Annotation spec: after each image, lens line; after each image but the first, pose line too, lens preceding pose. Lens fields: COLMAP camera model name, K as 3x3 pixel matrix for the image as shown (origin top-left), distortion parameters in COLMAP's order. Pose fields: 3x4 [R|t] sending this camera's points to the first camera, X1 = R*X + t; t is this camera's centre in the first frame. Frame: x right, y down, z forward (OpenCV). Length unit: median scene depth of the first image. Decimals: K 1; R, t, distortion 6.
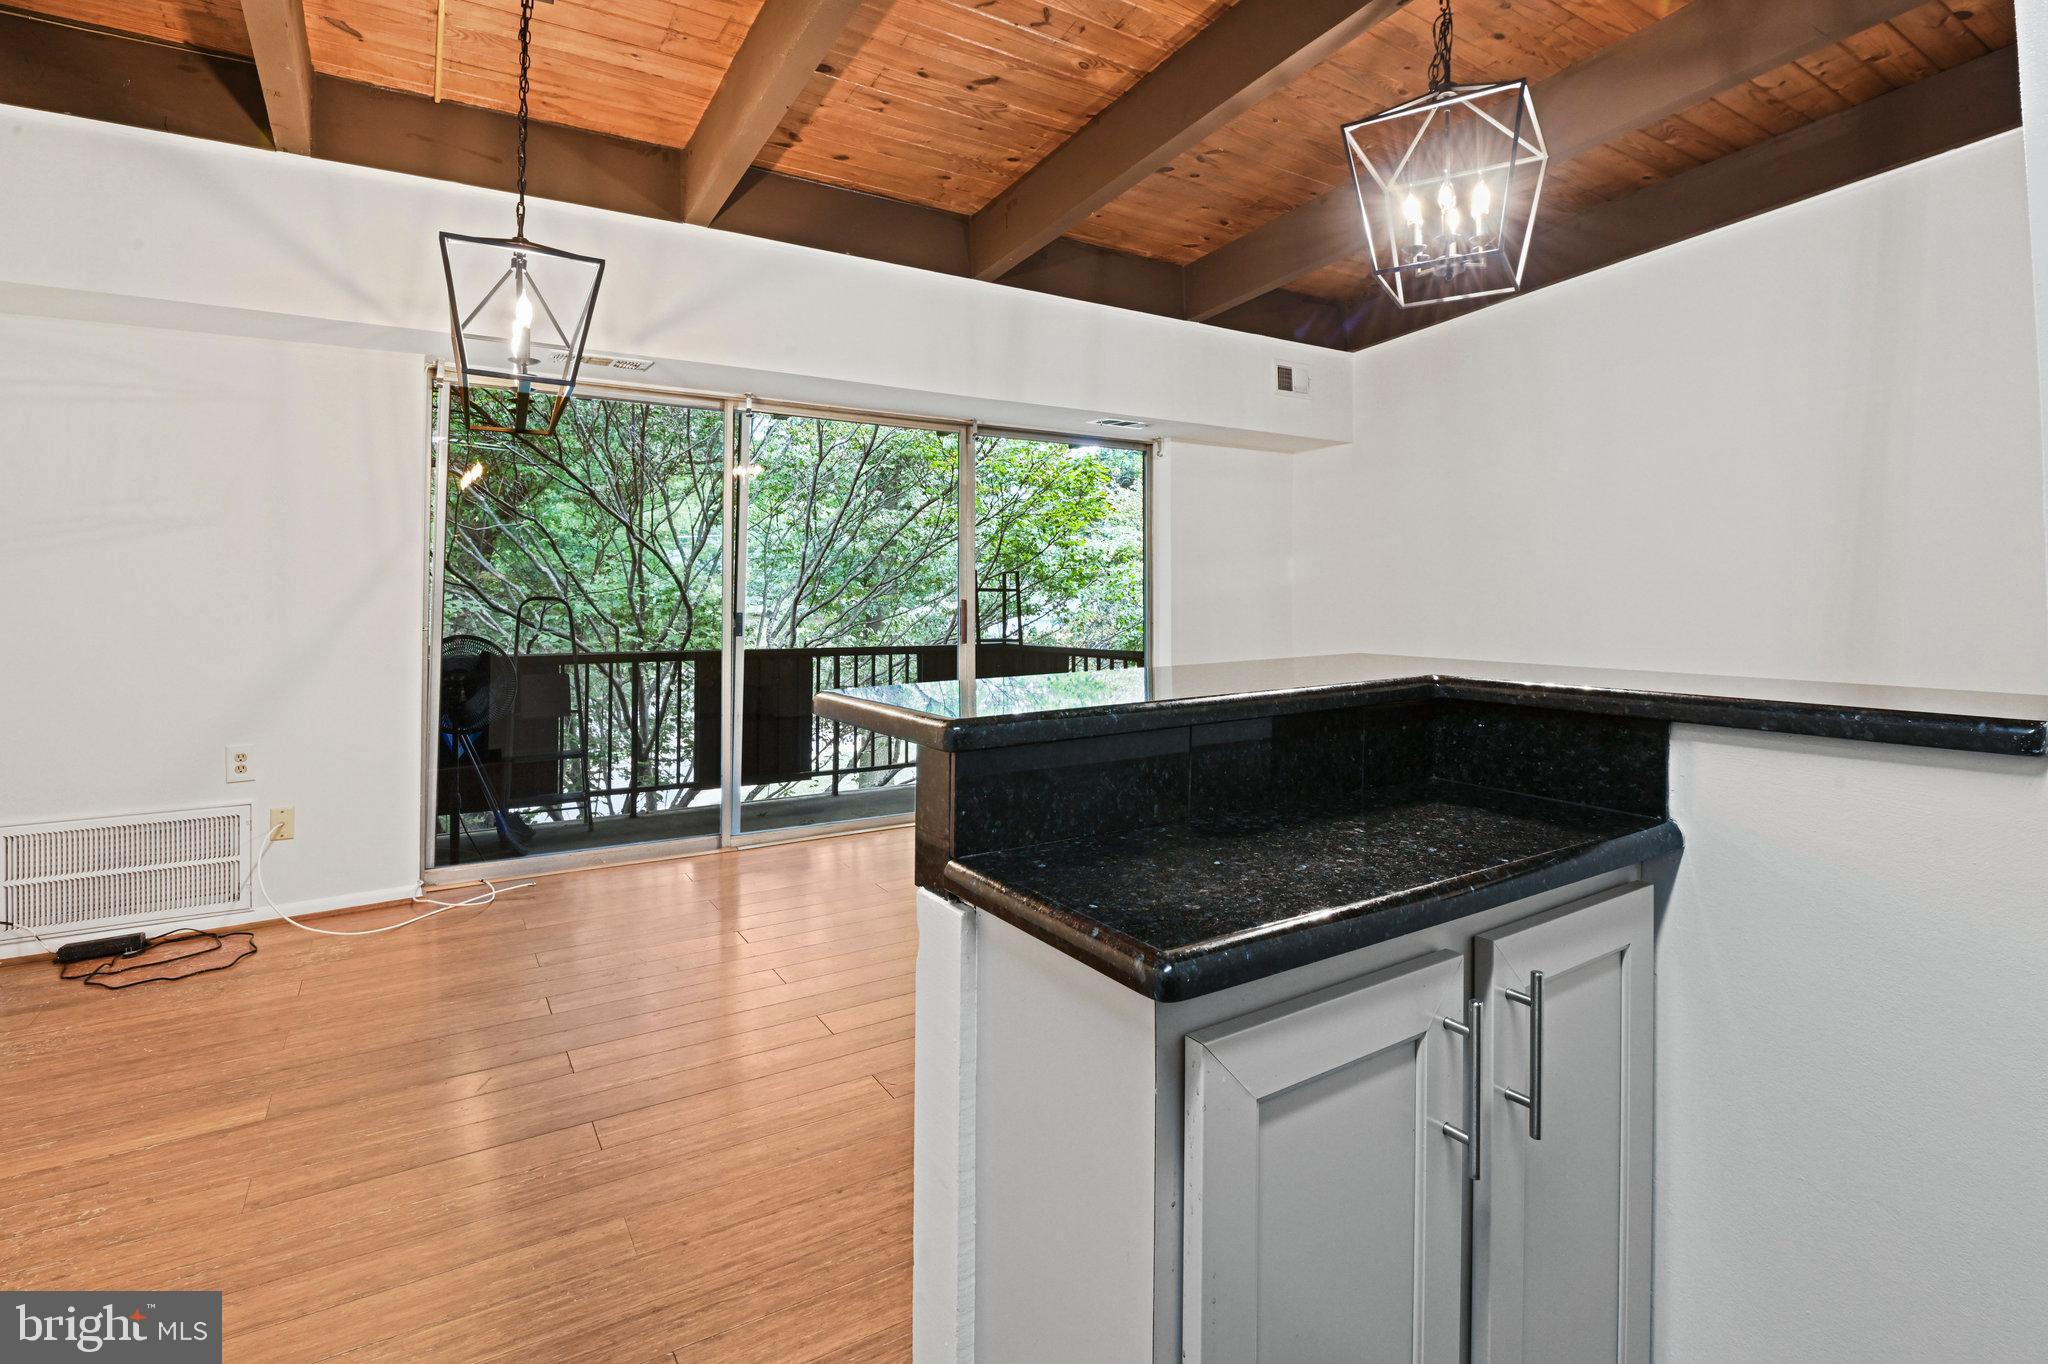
lens RADIAL K [[948.0, 0, 1022.7], [0, 948.0, 590.4], [0, 0, 1]] dist [-0.001342, -0.000484]
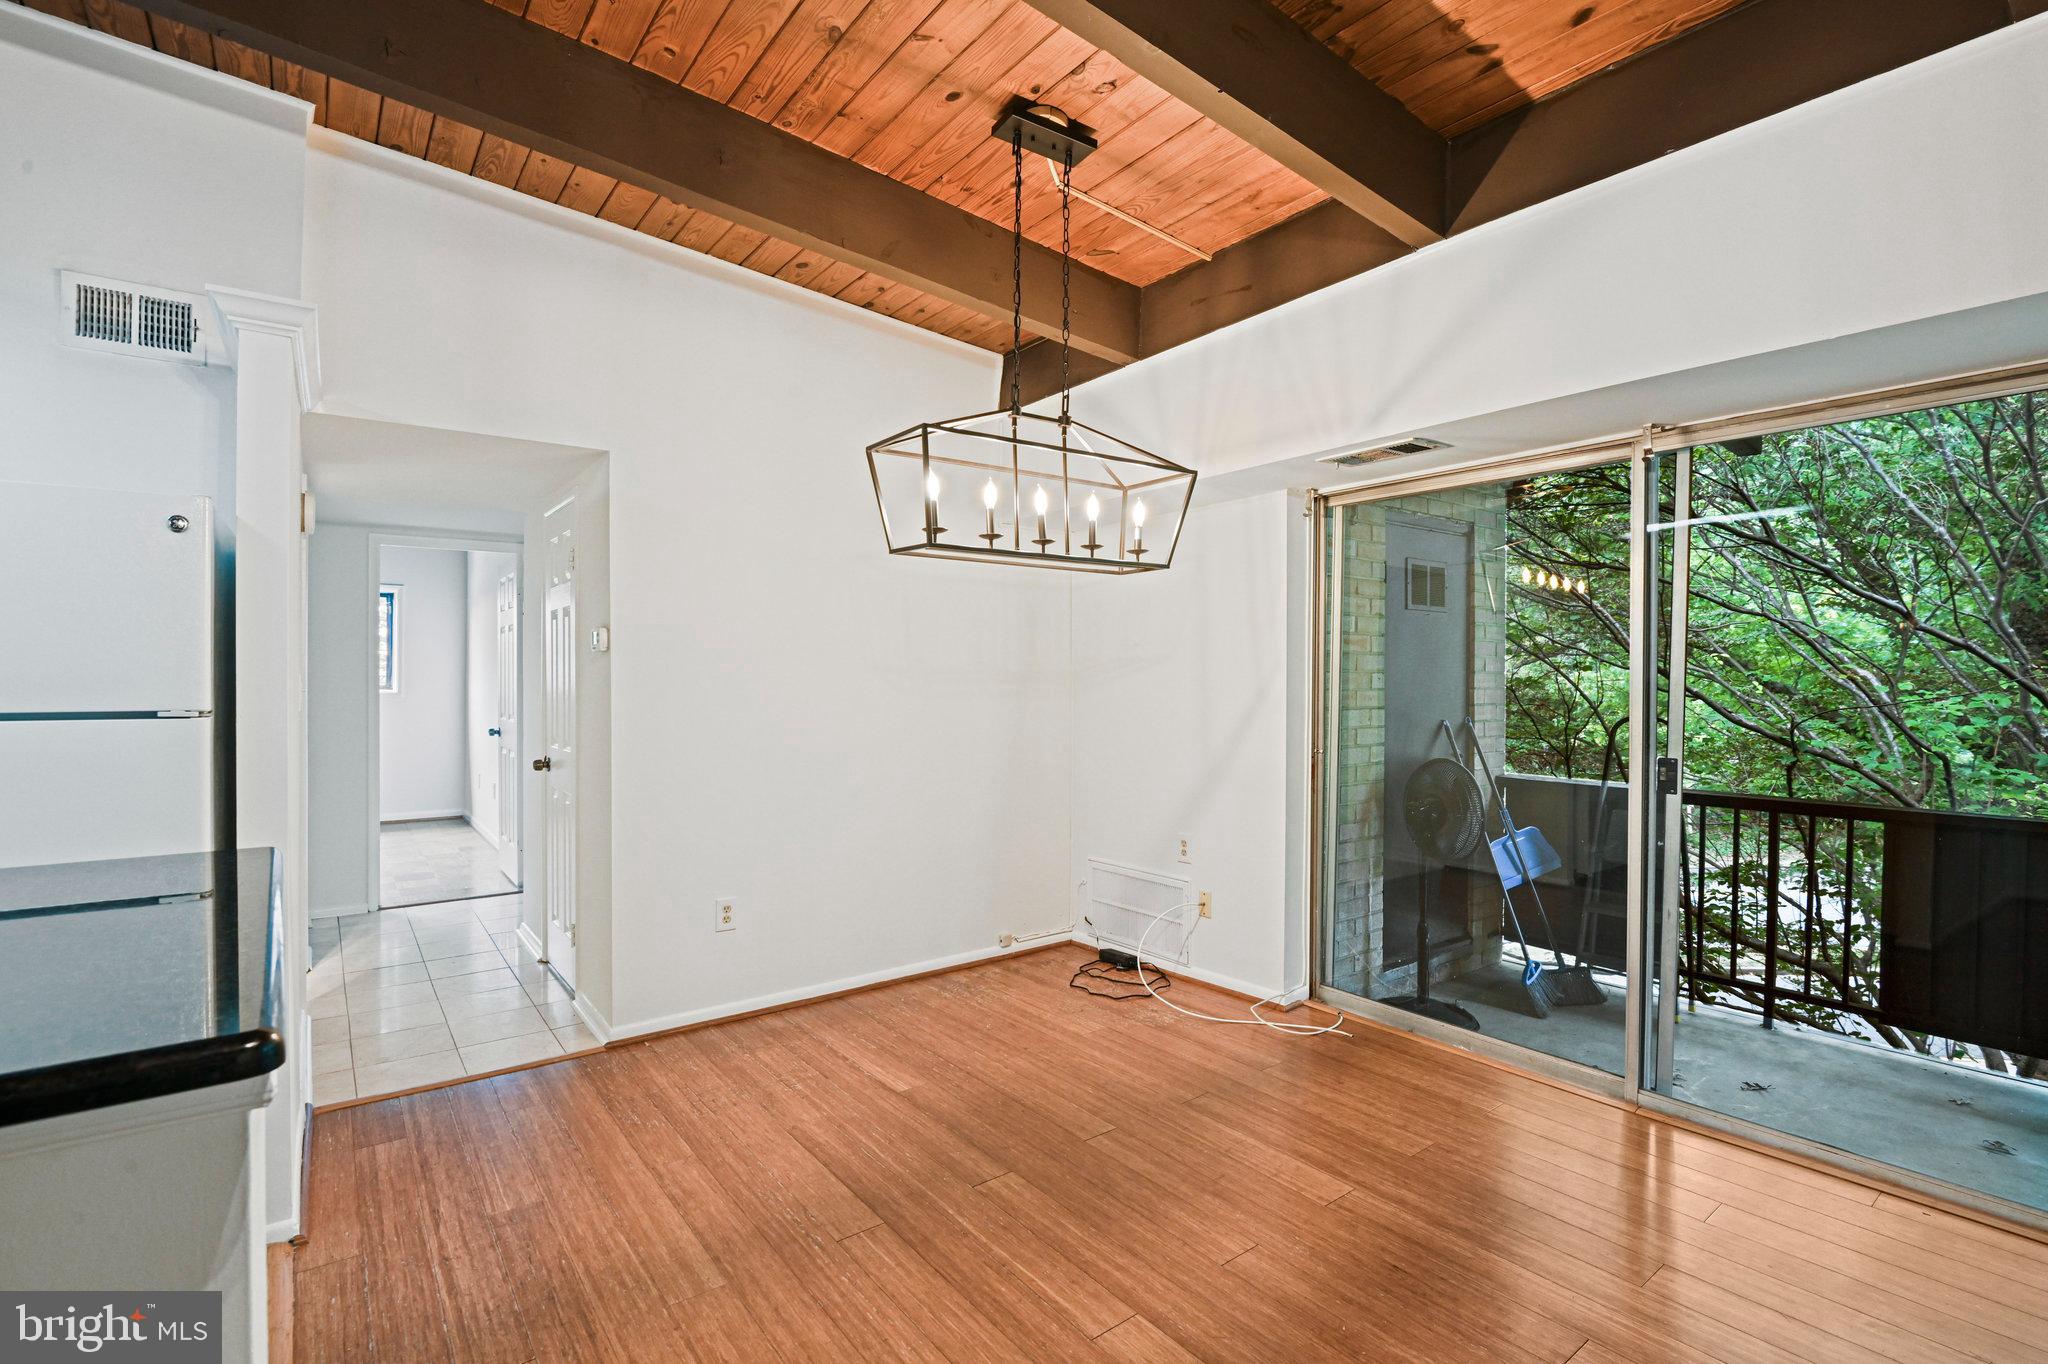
lens RADIAL K [[947.7, 0, 1031.1], [0, 947.7, 683.1], [0, 0, 1]] dist [-0.014203, -0.000216]
pose [[0.095462, 0.005733, -0.995417, 0.405876], [0.004070, 0.999973, 0.006150, -0.045611], [0.995425, -0.004639, 0.095436, 0.667356]]
